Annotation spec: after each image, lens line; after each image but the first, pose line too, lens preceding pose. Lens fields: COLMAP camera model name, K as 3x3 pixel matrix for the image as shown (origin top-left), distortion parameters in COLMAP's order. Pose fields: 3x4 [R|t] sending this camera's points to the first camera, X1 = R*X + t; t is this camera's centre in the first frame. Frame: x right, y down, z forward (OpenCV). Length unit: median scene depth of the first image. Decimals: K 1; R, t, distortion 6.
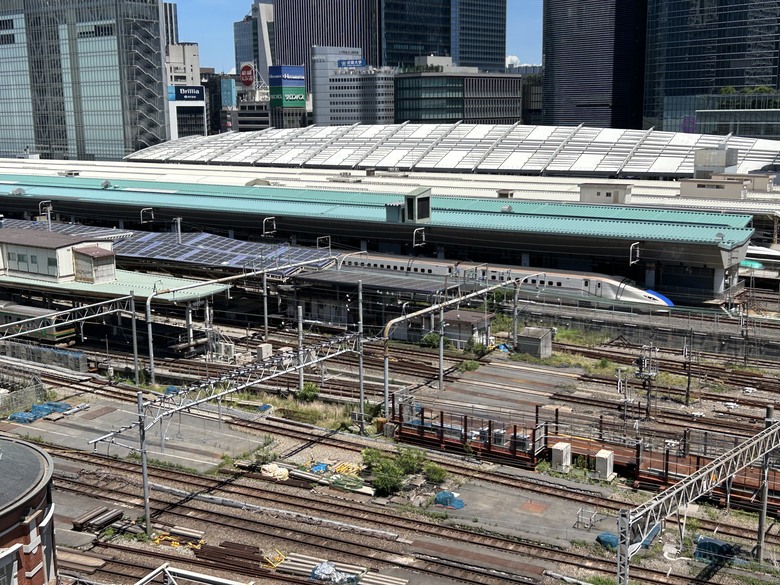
lens RADIAL K [[945.9, 0, 394.1], [0, 945.9, 295.8], [0, 0, 1]] dist [0.203774, -0.552514]
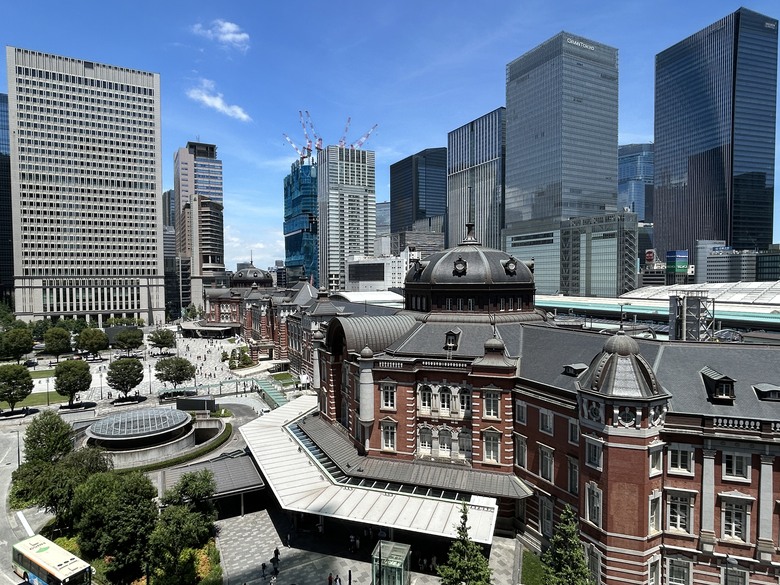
lens RADIAL K [[463.0, 0, 390.0], [0, 463.0, 292.5], [0, 0, 1]] dist [-0.005608, 0.001209]
pose [[0.883488, 0.023129, -0.467882, -0.230407], [-0.094263, 0.987129, -0.129197, 0.015281], [0.458871, 0.158248, 0.874297, -0.056991]]
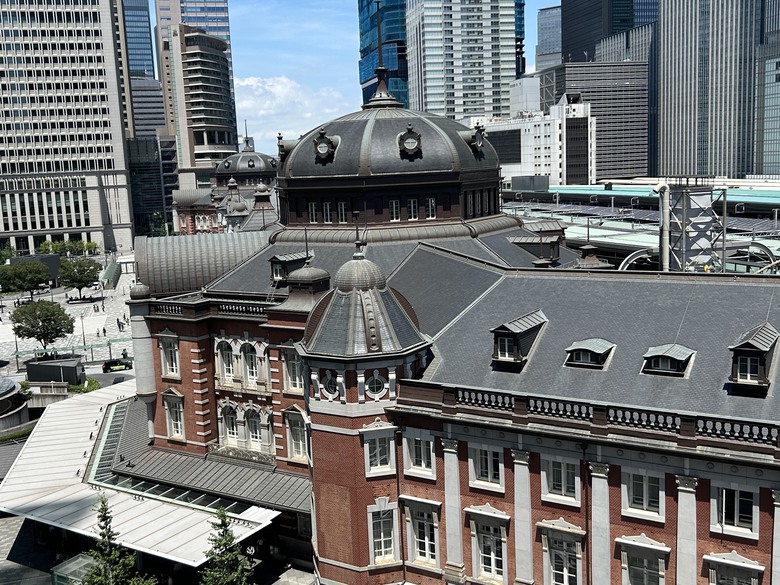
lens RADIAL K [[863.2, 0, 390.0], [0, 863.2, 292.5], [0, 0, 1]] dist [0.048021, -0.044215]
pose [[0.743066, 0.077543, -0.664710, -0.126227], [-0.090092, 0.995814, 0.015457, 0.007077], [0.663126, 0.048399, 0.746942, -0.020015]]
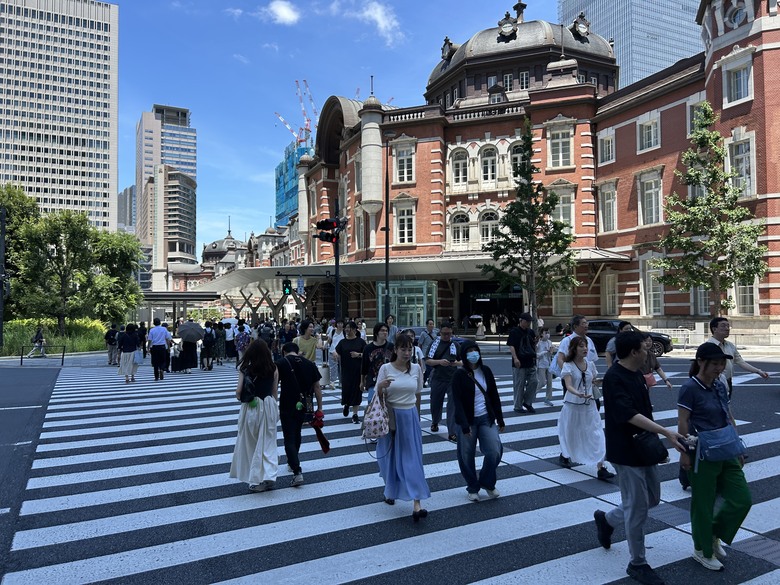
lens RADIAL K [[588.3, 0, 393.3], [0, 588.3, 291.7], [0, 0, 1]] dist [0.059939, -0.061106]
pose [[0.869206, -0.017221, -0.494151, -0.240972], [-0.096688, 0.974180, -0.204022, 0.098830], [0.484905, 0.225116, 0.845097, -0.017090]]
